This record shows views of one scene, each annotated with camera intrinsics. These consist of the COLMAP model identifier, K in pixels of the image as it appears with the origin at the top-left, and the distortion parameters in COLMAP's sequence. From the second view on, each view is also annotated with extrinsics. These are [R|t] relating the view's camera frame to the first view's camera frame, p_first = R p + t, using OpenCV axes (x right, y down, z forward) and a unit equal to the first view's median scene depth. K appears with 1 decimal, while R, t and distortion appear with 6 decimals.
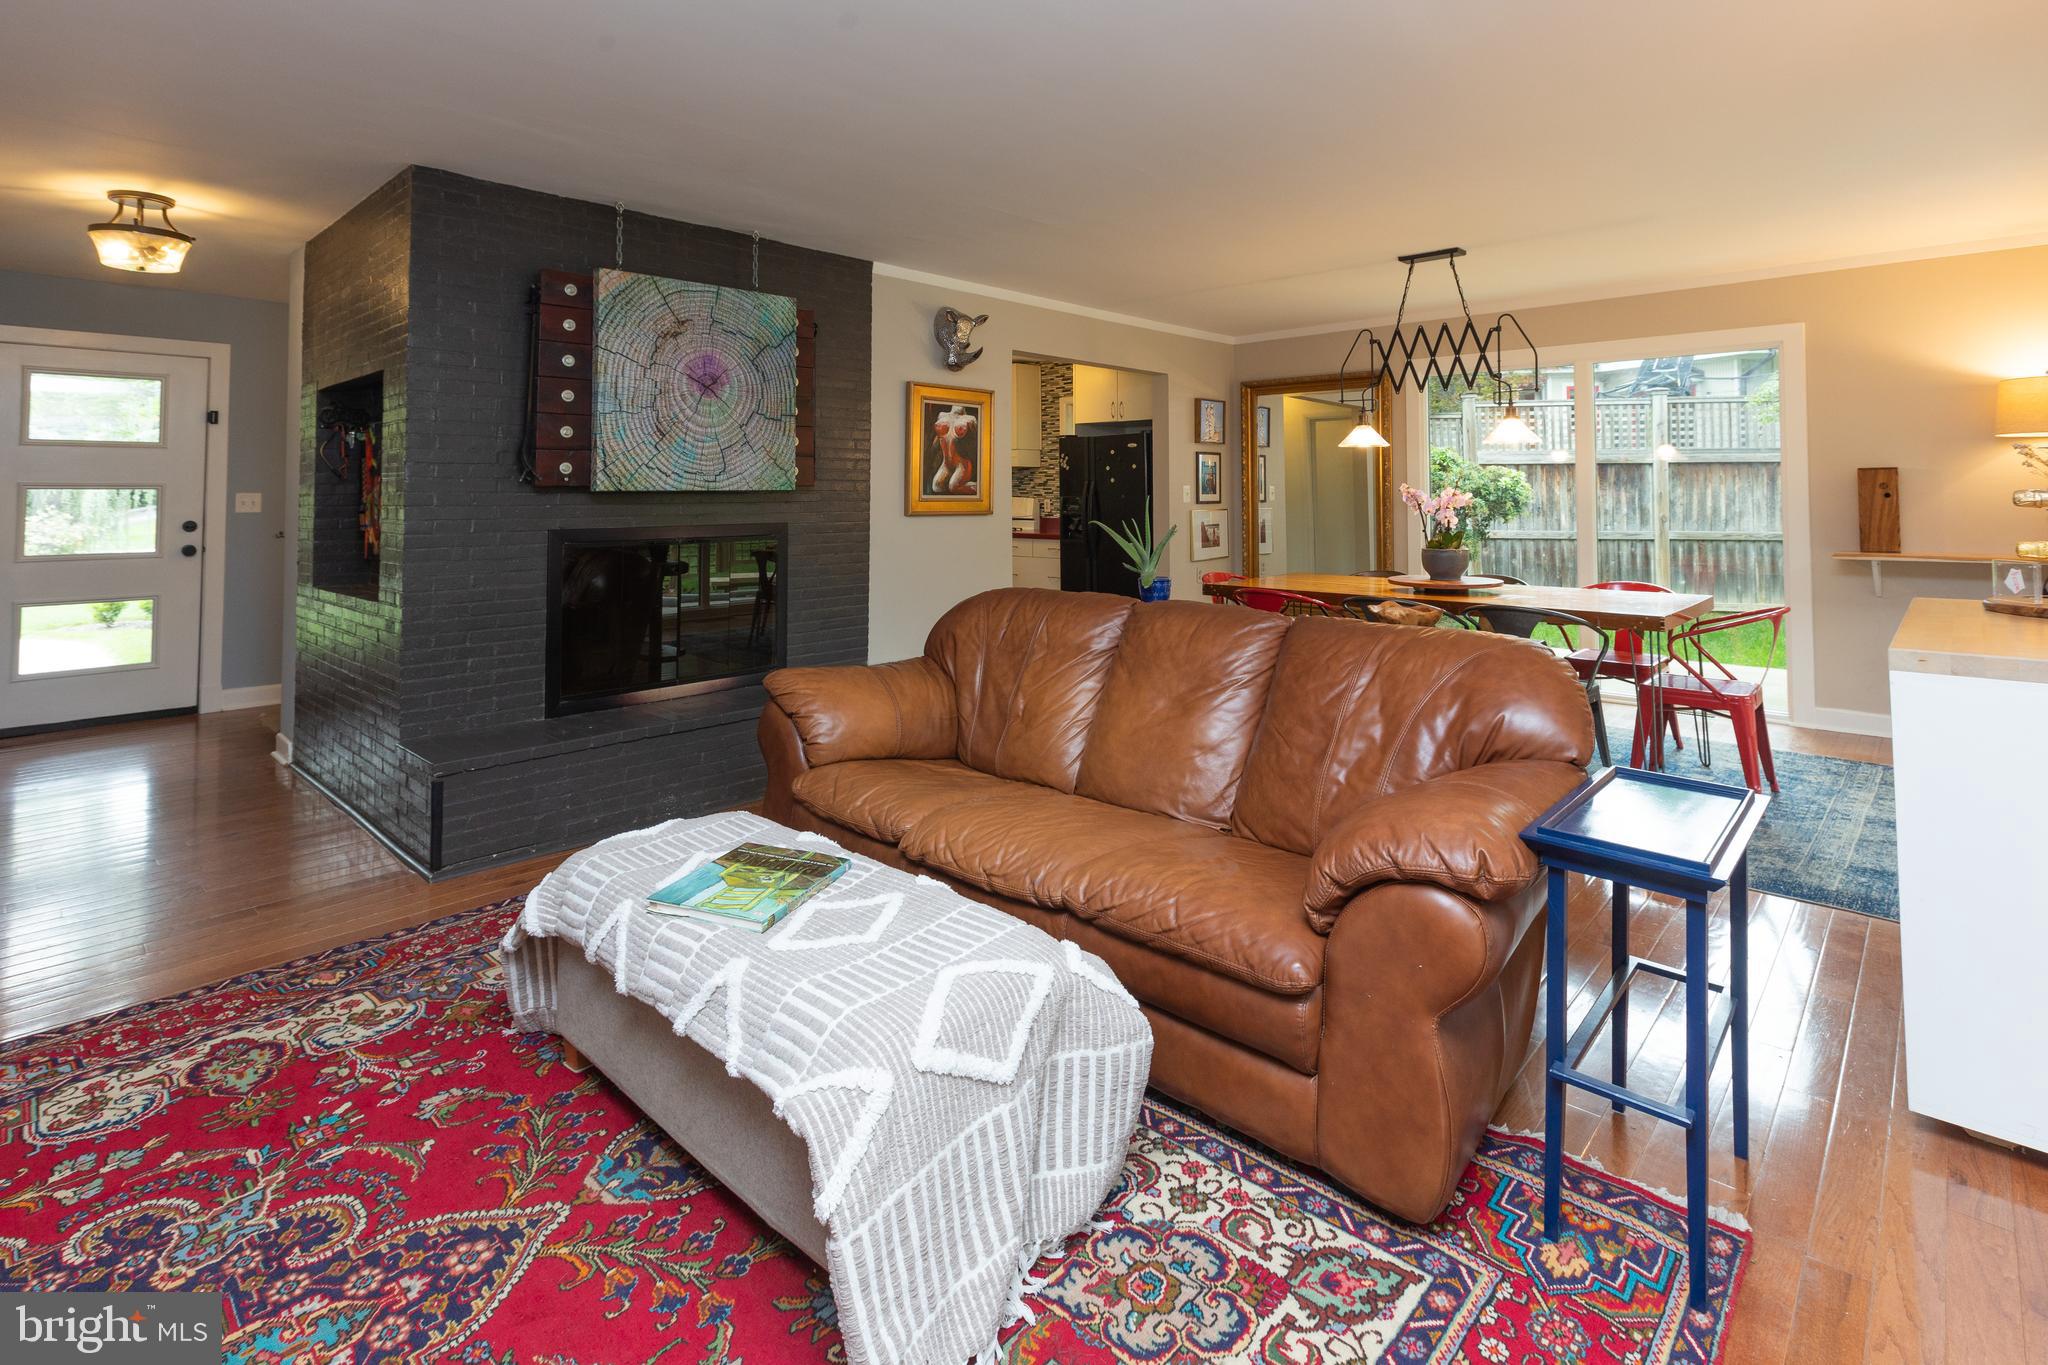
lens RADIAL K [[979.9, 0, 1030.7], [0, 979.9, 483.1], [0, 0, 1]] dist [0.002597, -0.000603]
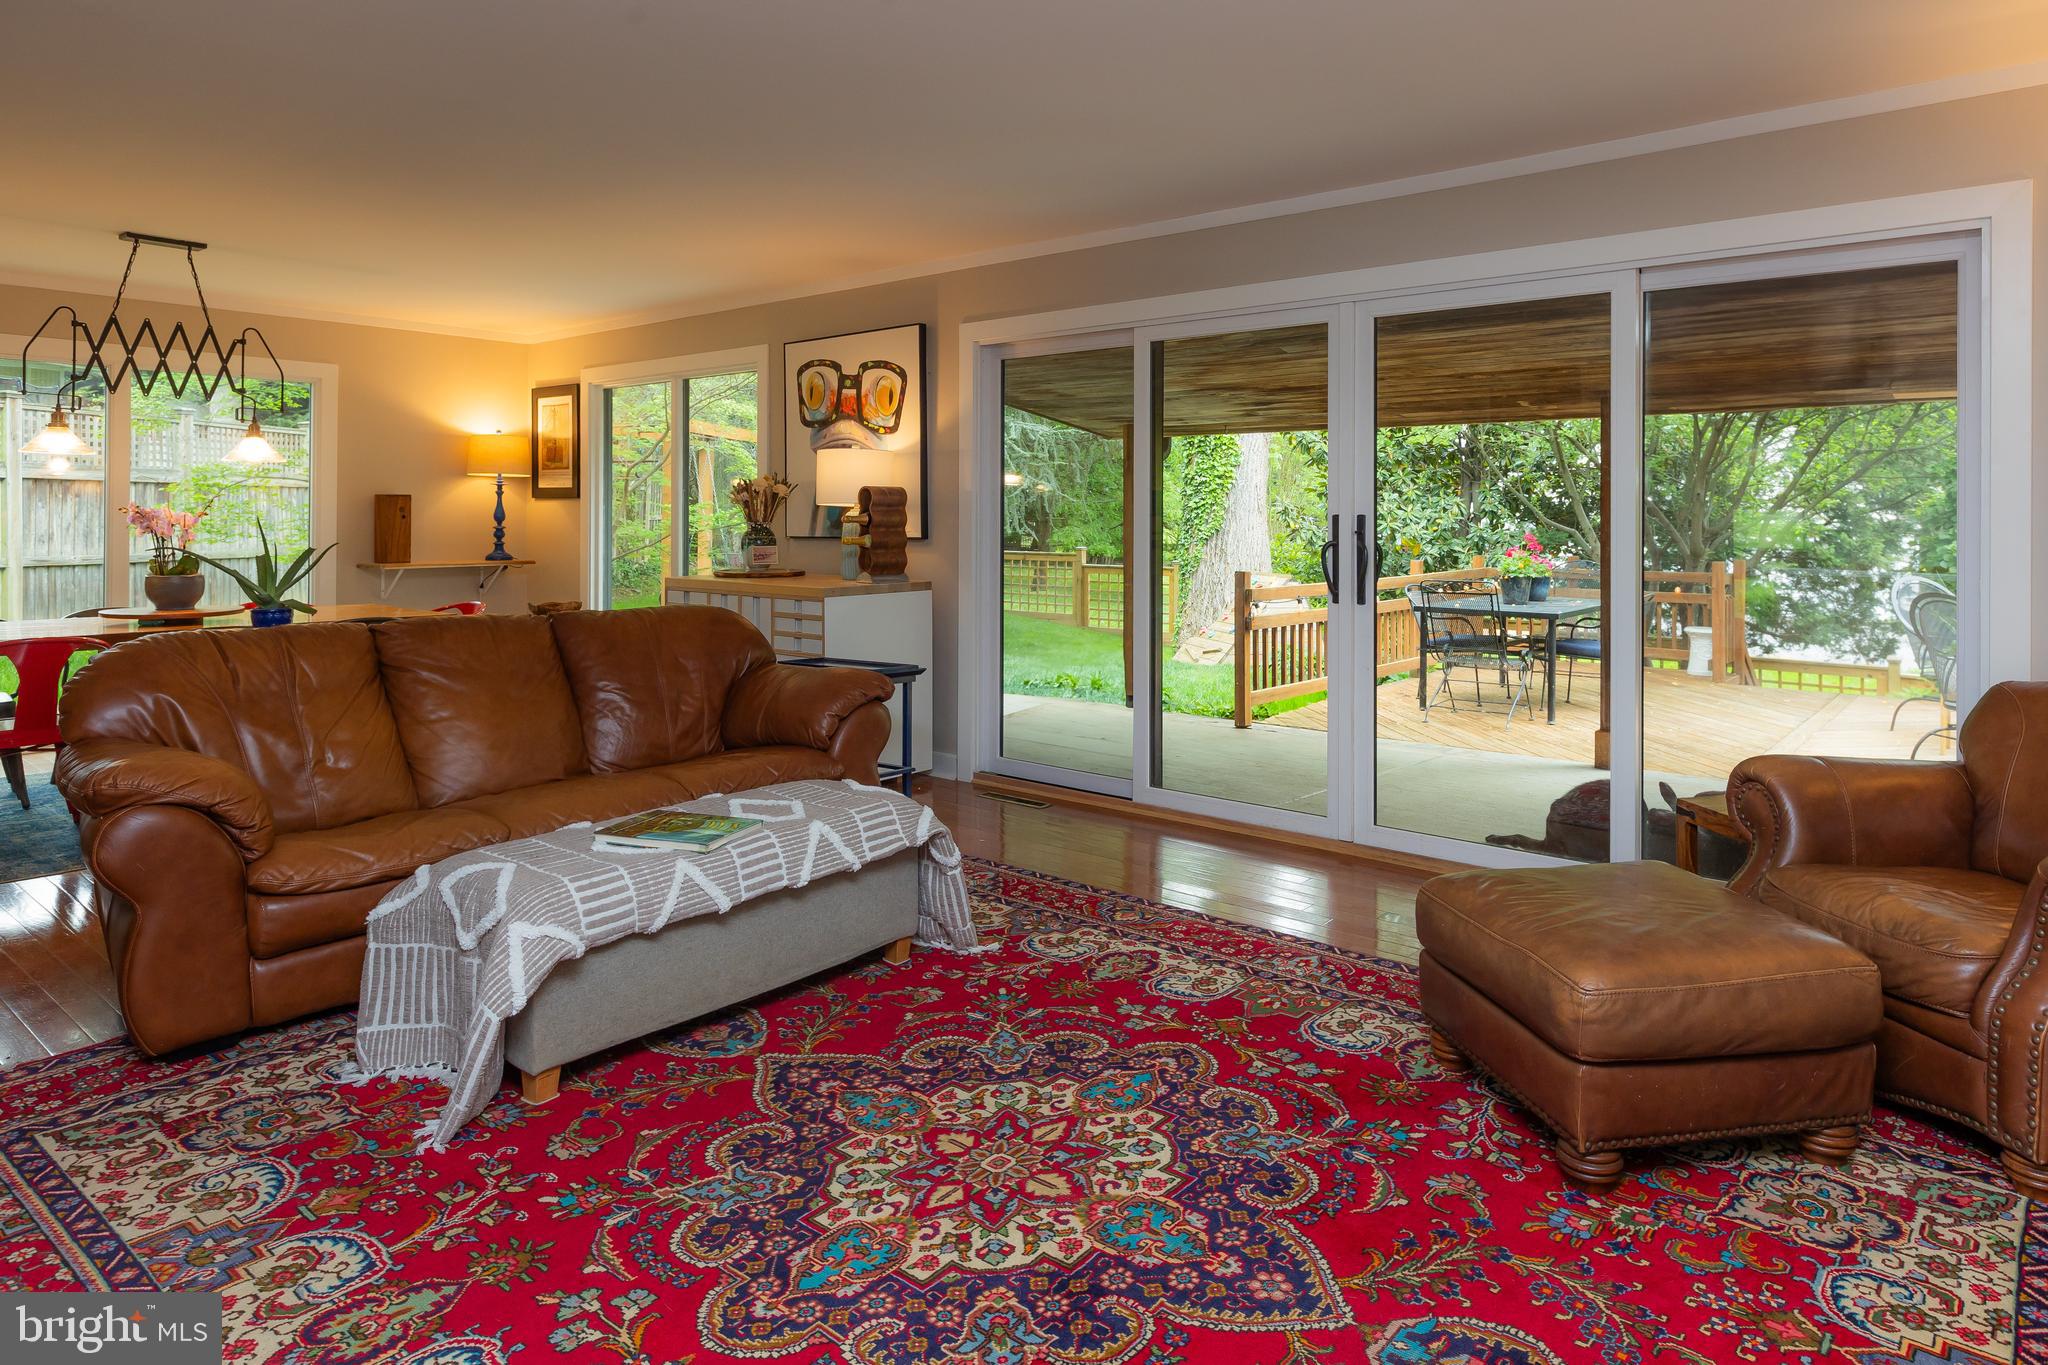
lens RADIAL K [[1212.7, 0, 1024.0], [0, 1212.7, 682.5], [0, 0, 1]] dist [-0.000973, -0.000838]
pose [[-0.034727, -0.132167, 0.990619, -0.776461], [-0.020429, 0.991104, 0.131515, 0.002636], [-0.999188, -0.015670, -0.037118, 0.268539]]
